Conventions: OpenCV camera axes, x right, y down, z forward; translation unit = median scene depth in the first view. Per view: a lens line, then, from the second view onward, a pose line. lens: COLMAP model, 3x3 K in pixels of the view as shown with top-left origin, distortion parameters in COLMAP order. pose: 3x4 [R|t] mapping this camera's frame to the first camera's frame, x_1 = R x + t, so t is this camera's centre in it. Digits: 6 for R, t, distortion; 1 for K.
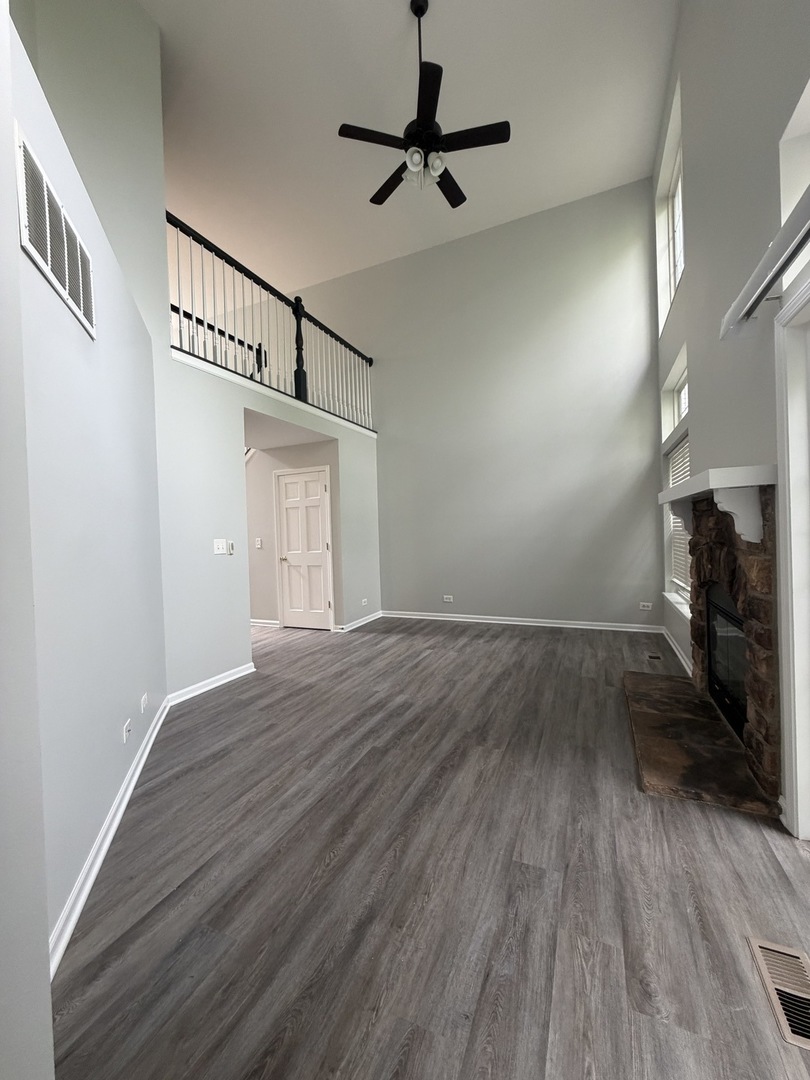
lens RADIAL K [[431.0, 0, 403.9], [0, 431.0, 538.6], [0, 0, 1]] dist [-0.000902, -0.000020]
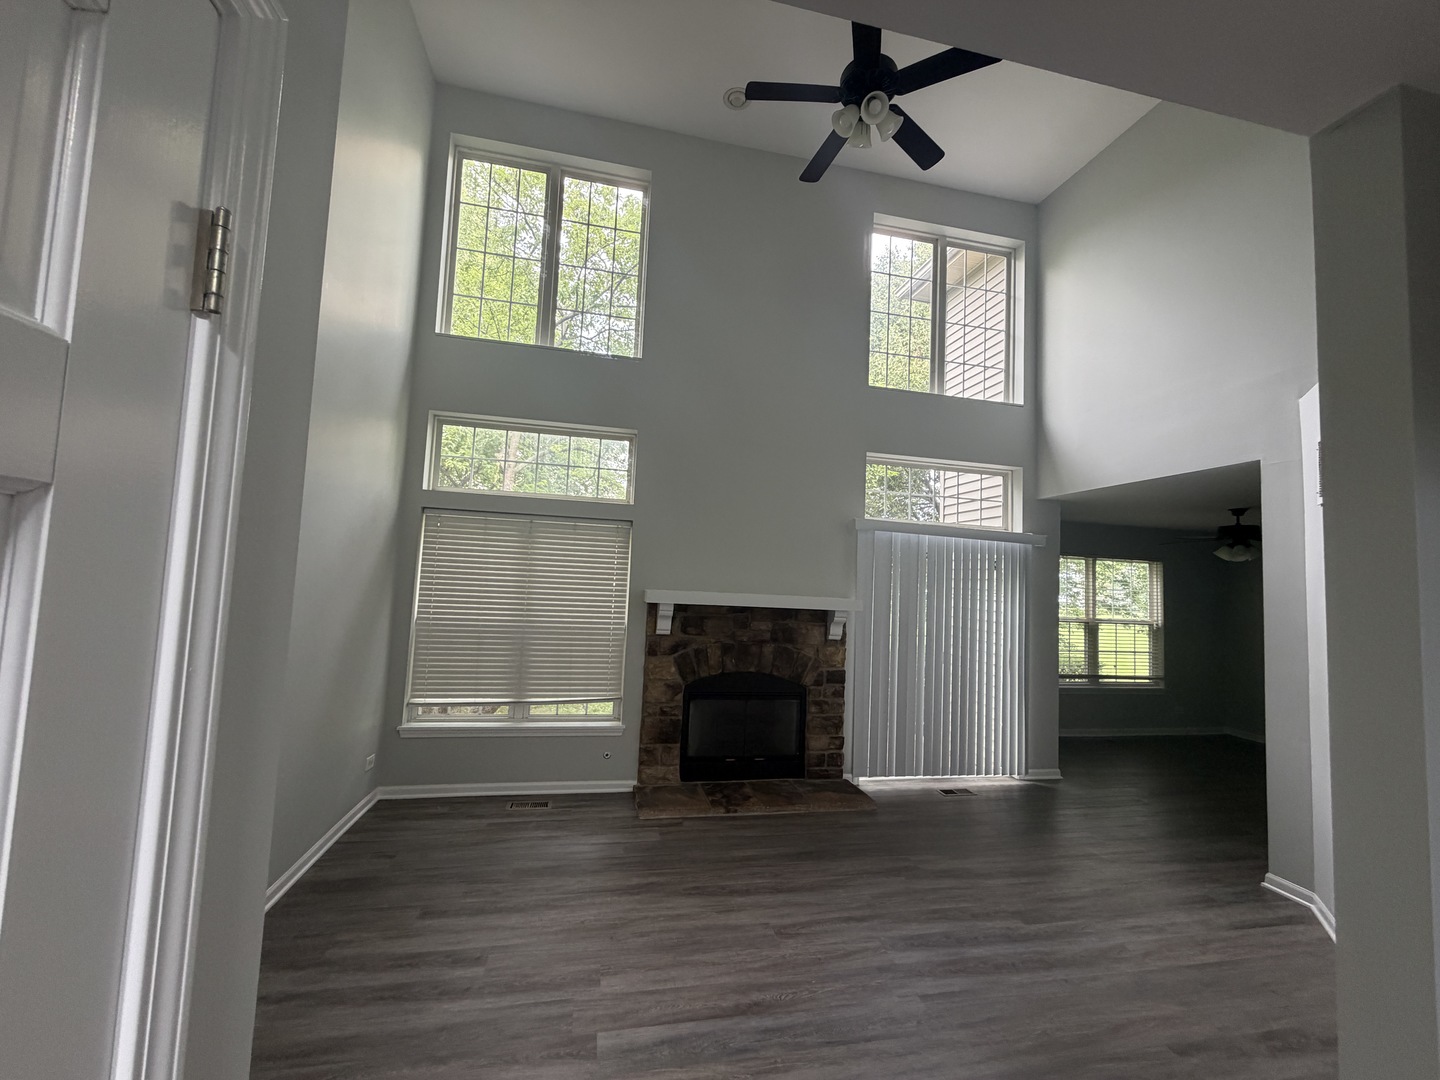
lens RADIAL K [[574.7, 0, 718.2], [0, 574.7, 542.2], [0, 0, 1]] dist [-0.000902, -0.000020]
pose [[-0.587186, 0.059018, 0.807298, -0.554696], [-0.014365, 0.996422, -0.083293, -0.123068], [-0.809325, -0.060505, -0.584237, 1.832059]]
